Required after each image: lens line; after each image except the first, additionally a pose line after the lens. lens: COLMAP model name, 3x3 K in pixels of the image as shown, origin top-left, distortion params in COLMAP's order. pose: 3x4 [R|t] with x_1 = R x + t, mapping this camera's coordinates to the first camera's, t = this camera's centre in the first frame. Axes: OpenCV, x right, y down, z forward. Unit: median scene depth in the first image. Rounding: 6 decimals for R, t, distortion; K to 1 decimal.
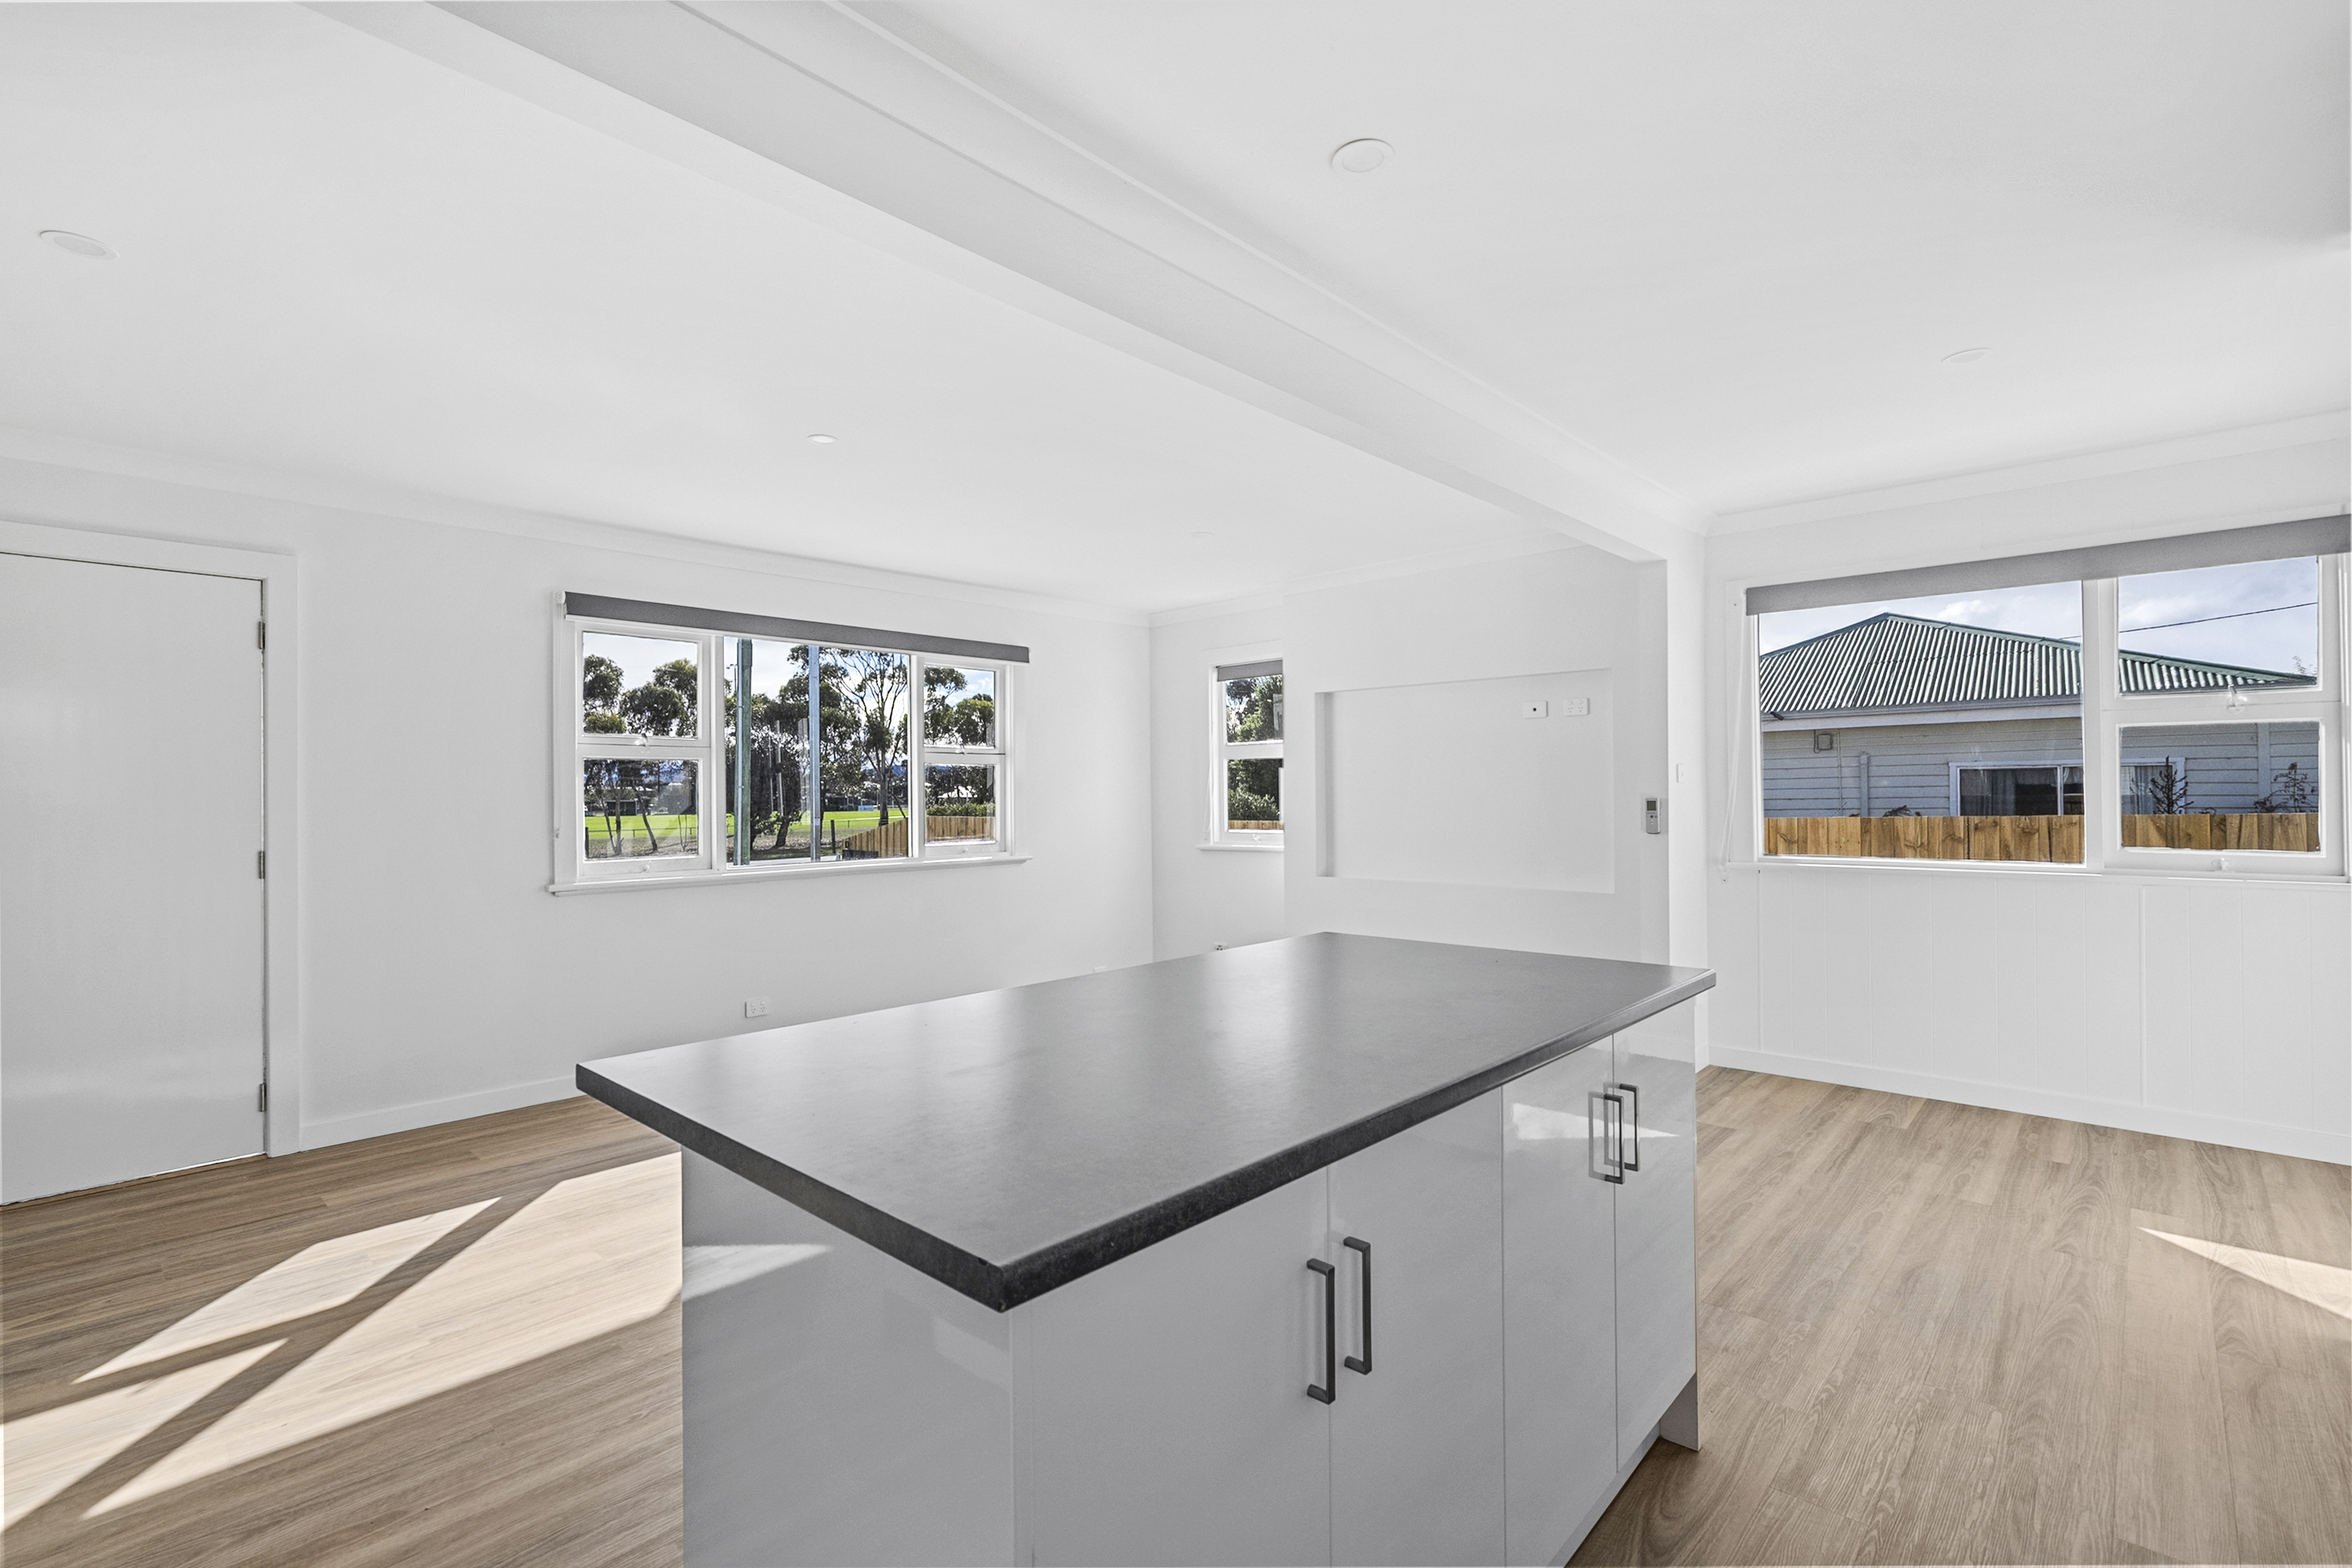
lens RADIAL K [[1051.4, 0, 1176.0], [0, 1051.4, 784.0], [0, 0, 1]] dist [-0.002765, 0.001100]
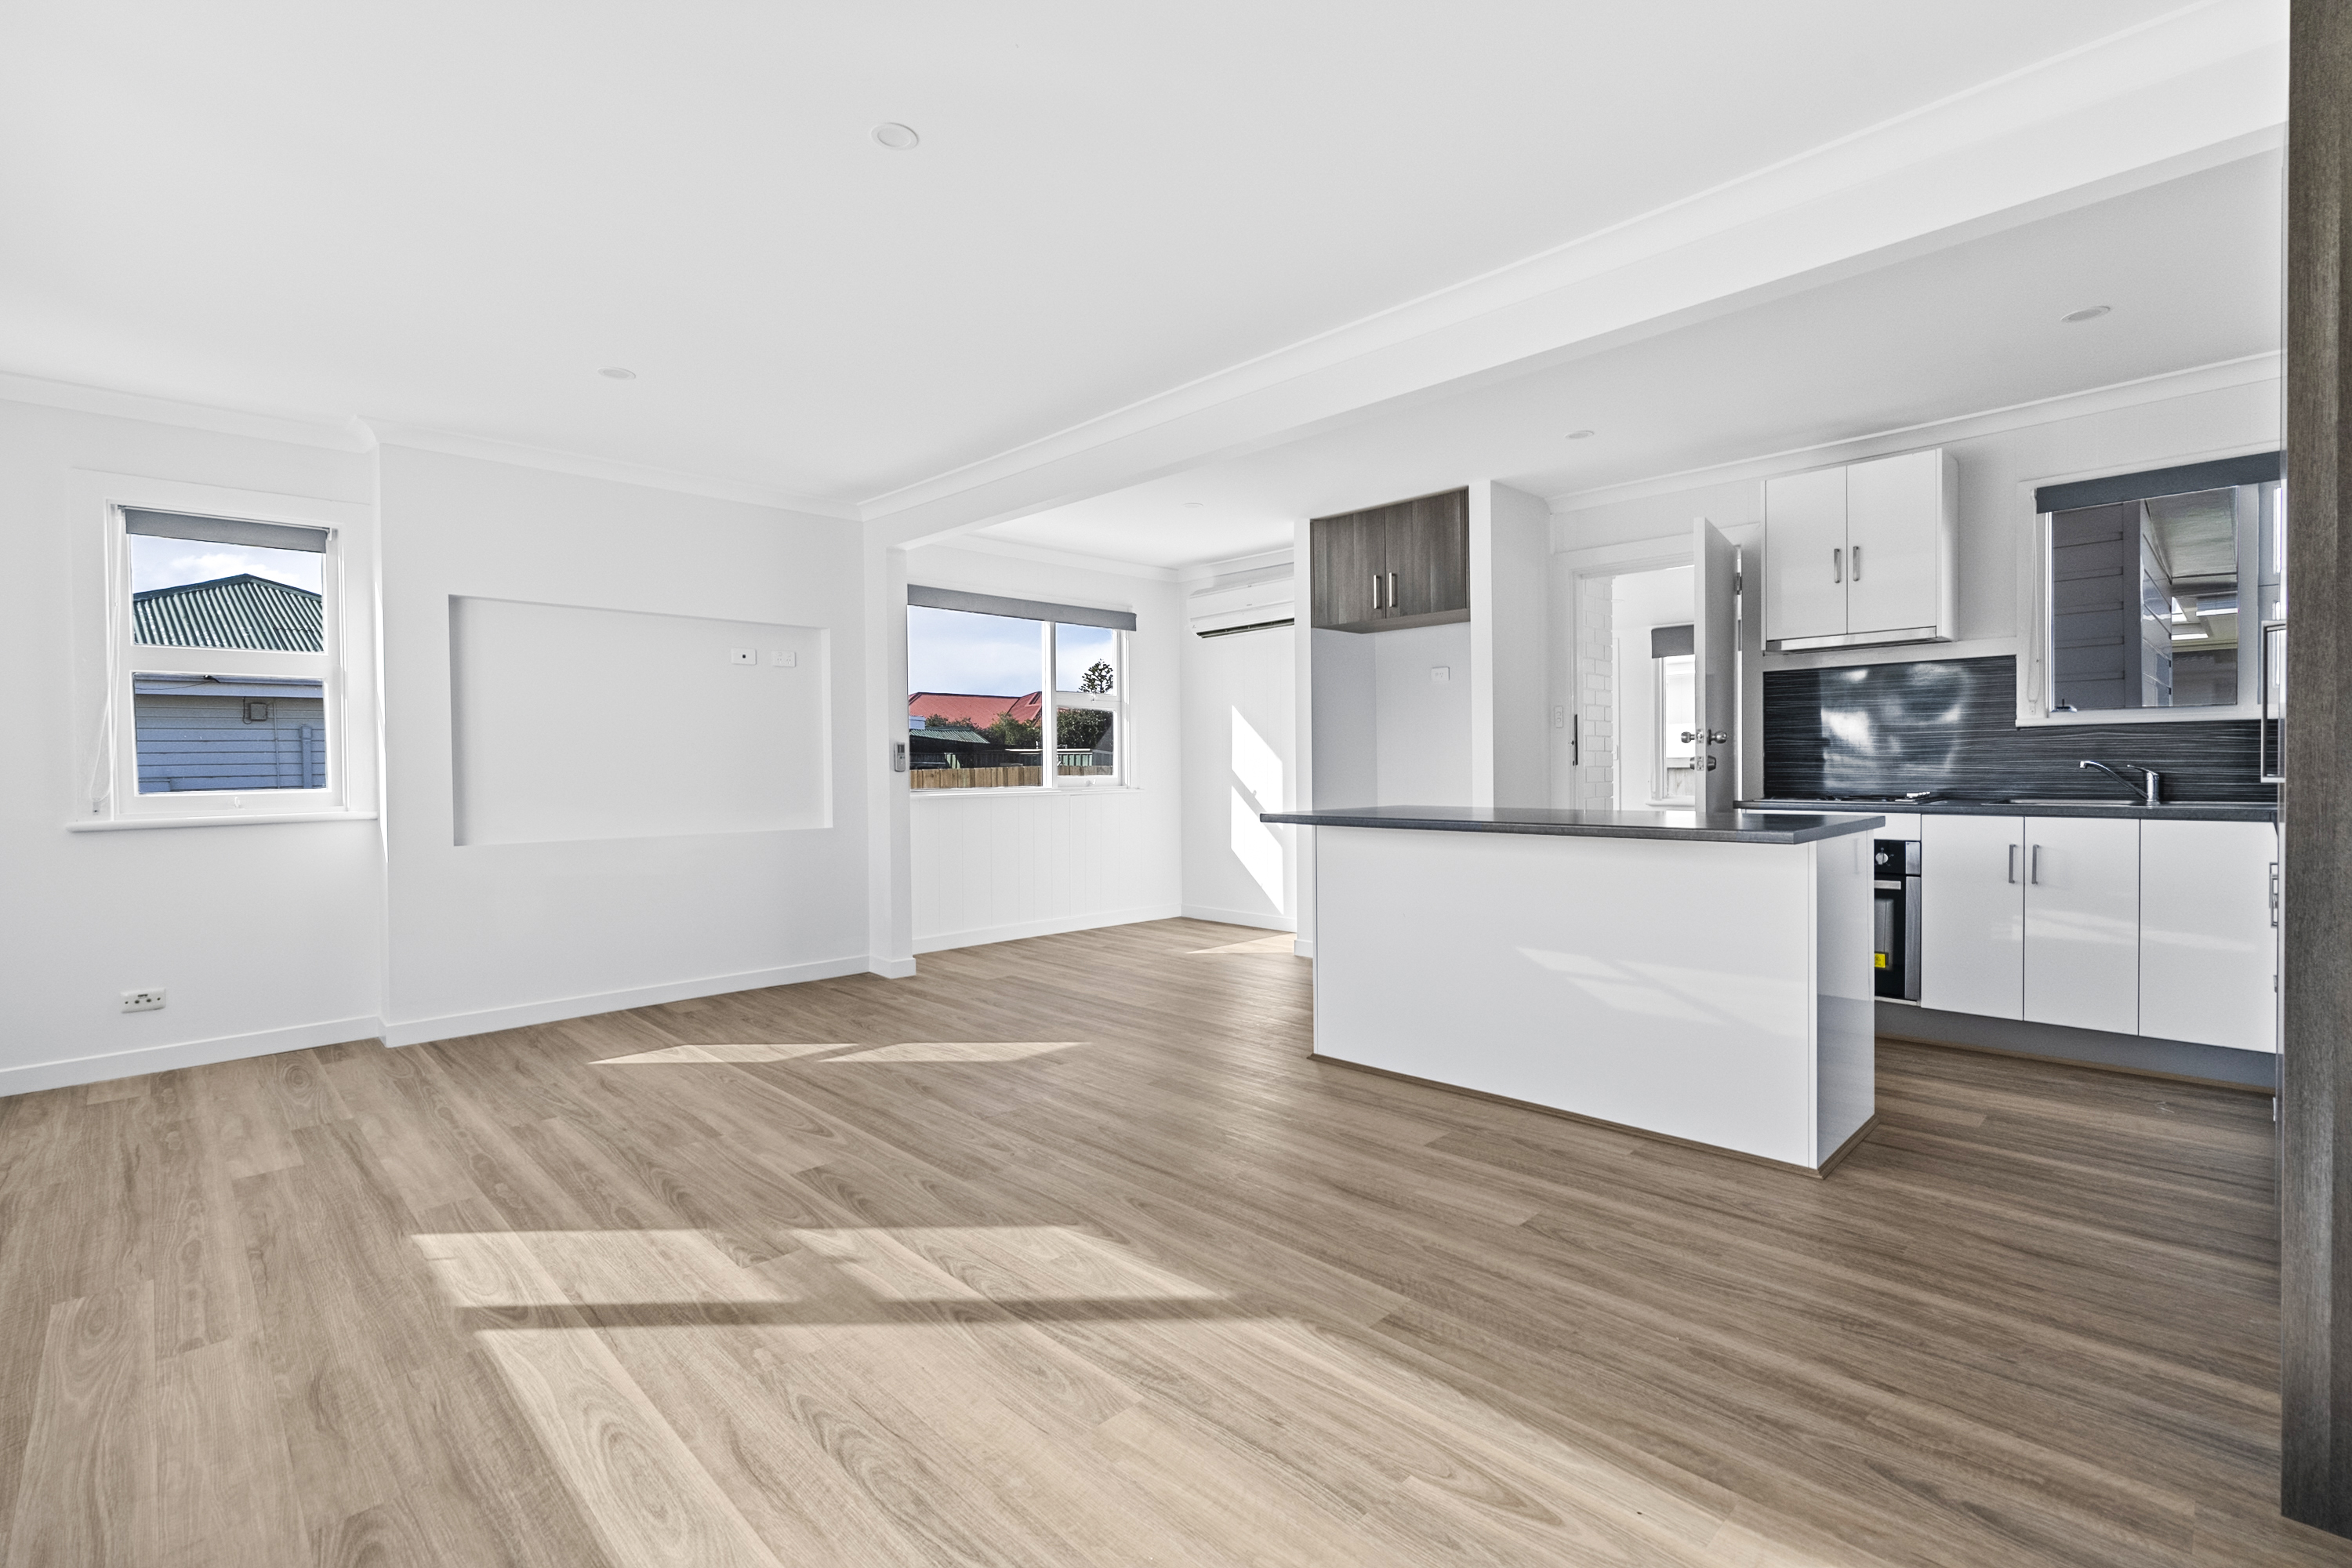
lens RADIAL K [[1051.4, 0, 1176.0], [0, 1051.4, 784.0], [0, 0, 1]] dist [-0.002765, 0.001100]
pose [[0.045539, -0.007504, 0.998934, -0.897017], [0.002283, 0.999970, 0.007408, 0.062710], [-0.998960, 0.001943, 0.045555, 0.730637]]
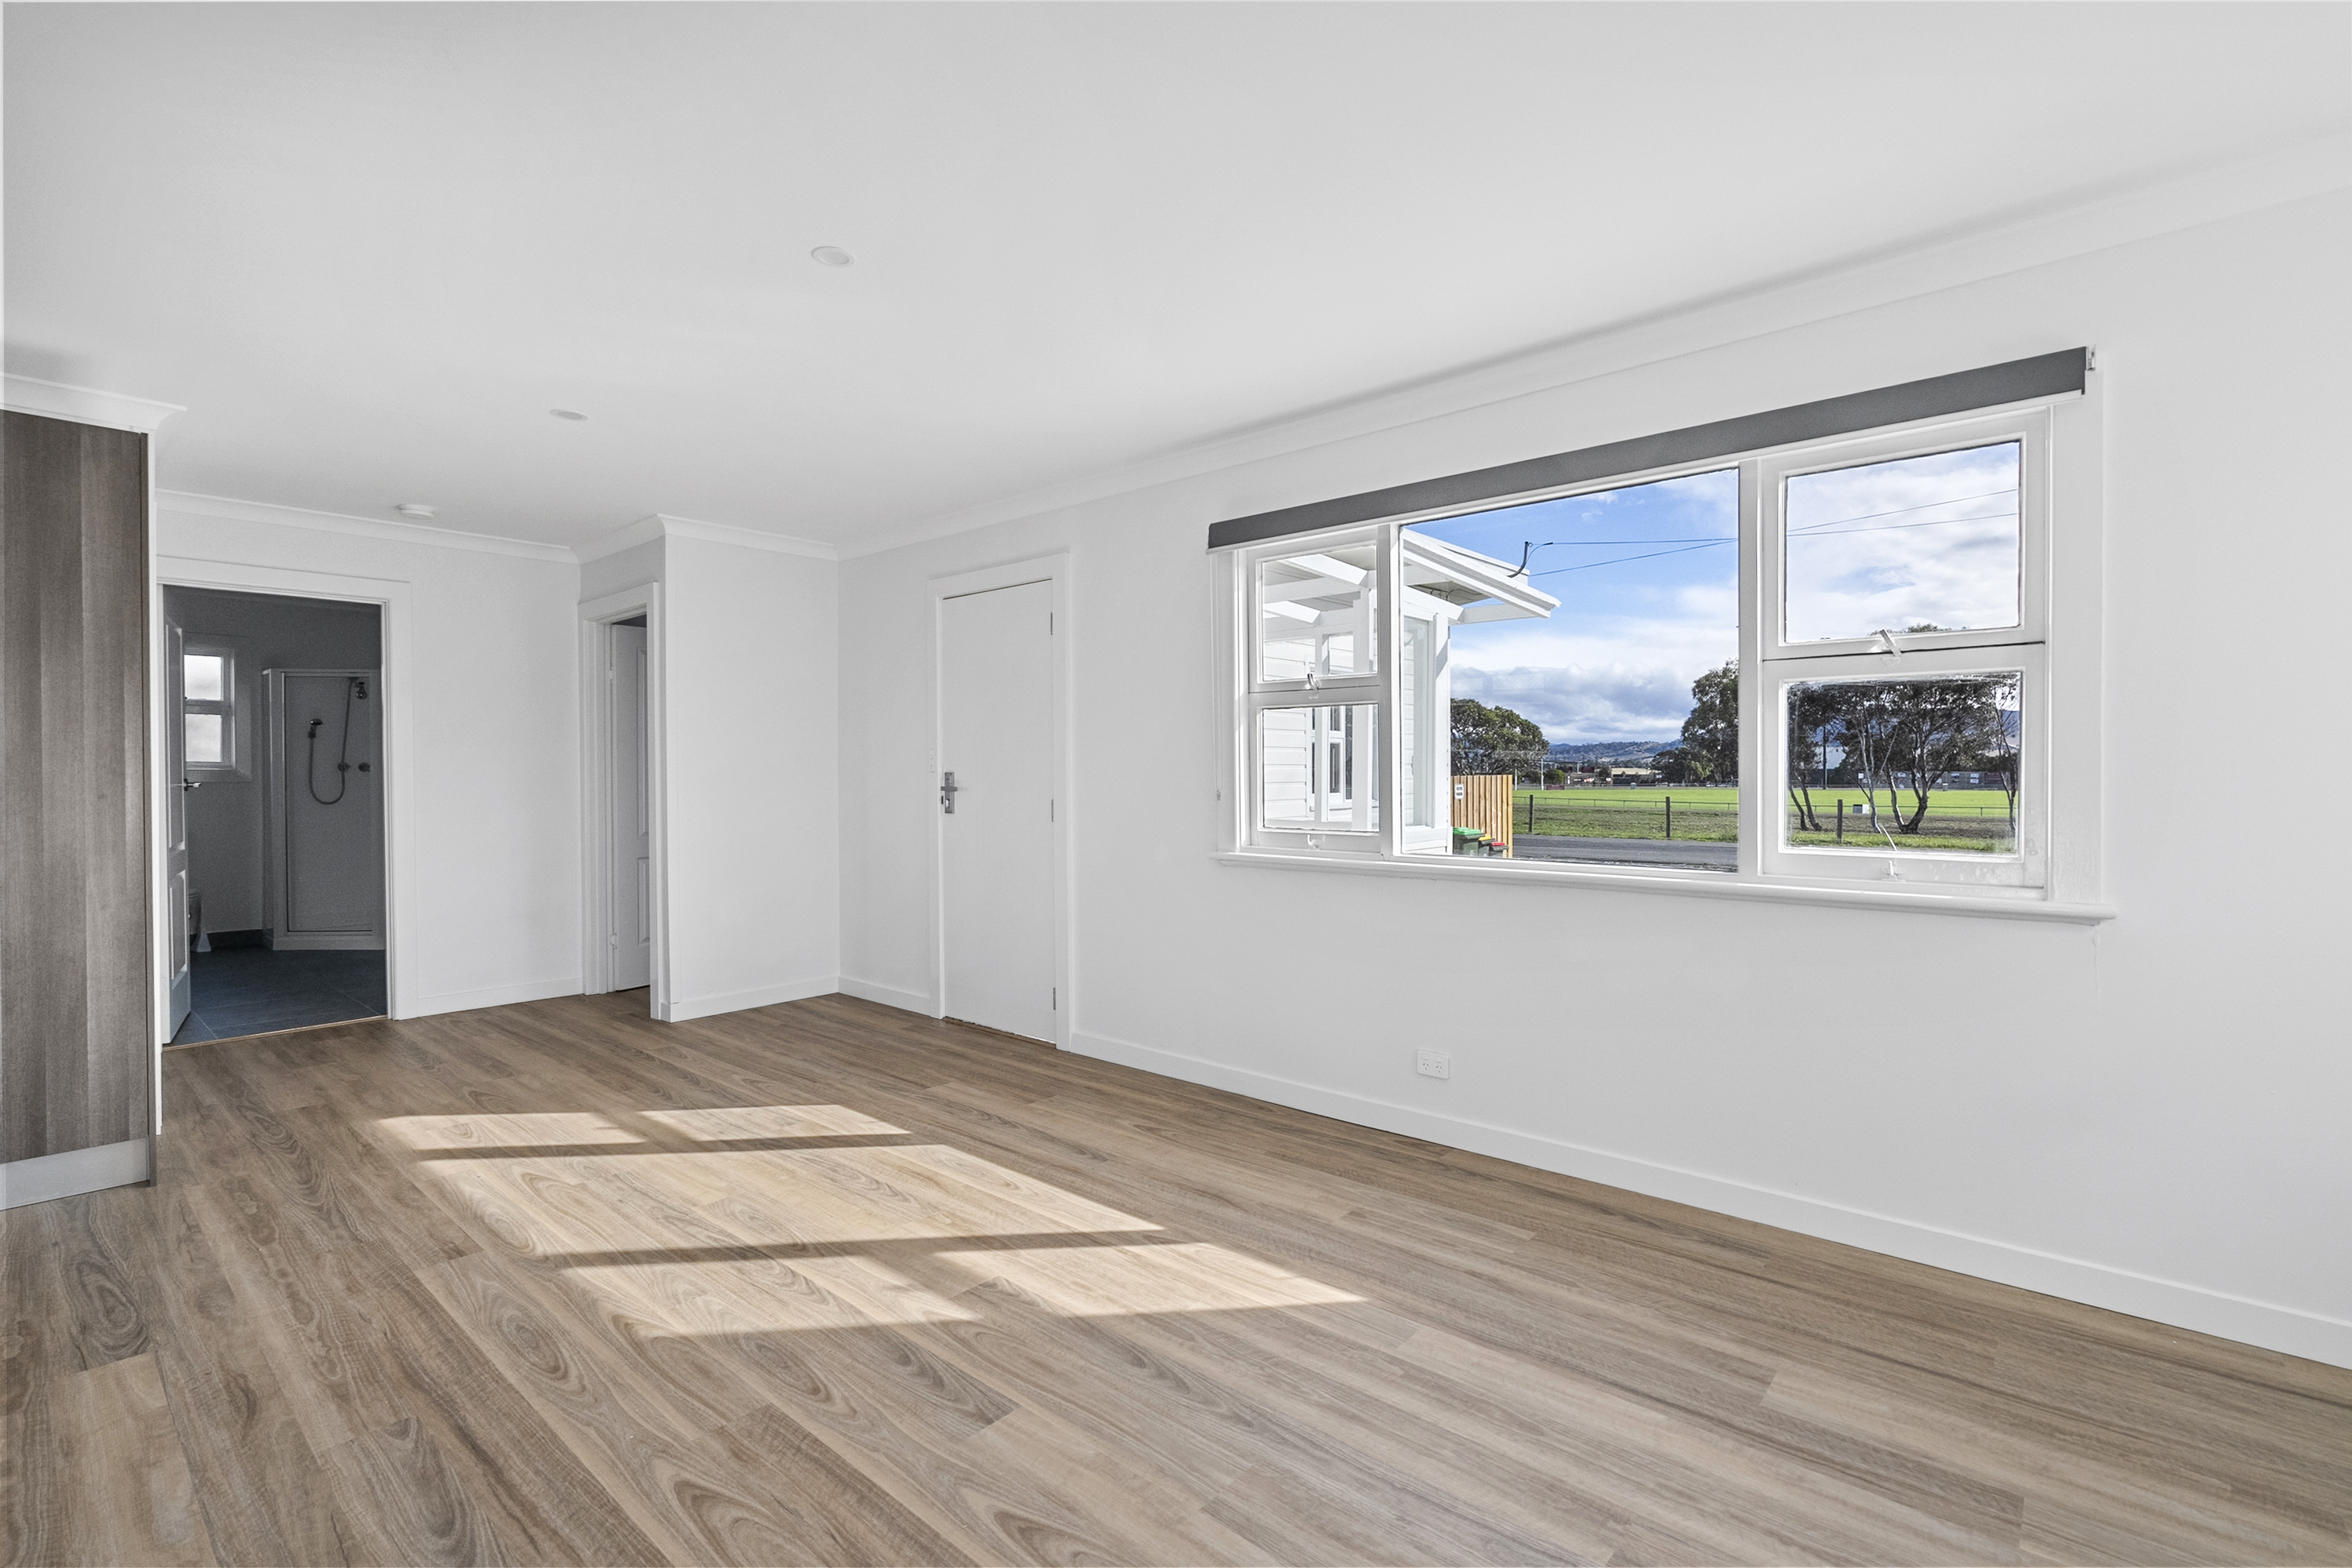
lens RADIAL K [[1051.4, 0, 1176.0], [0, 1051.4, 784.0], [0, 0, 1]] dist [-0.002765, 0.001100]
pose [[0.029920, 0.019983, -0.999353, 0.367234], [0.010809, 0.999735, 0.020314, 0.022424], [0.999494, -0.011410, 0.029696, 1.107677]]
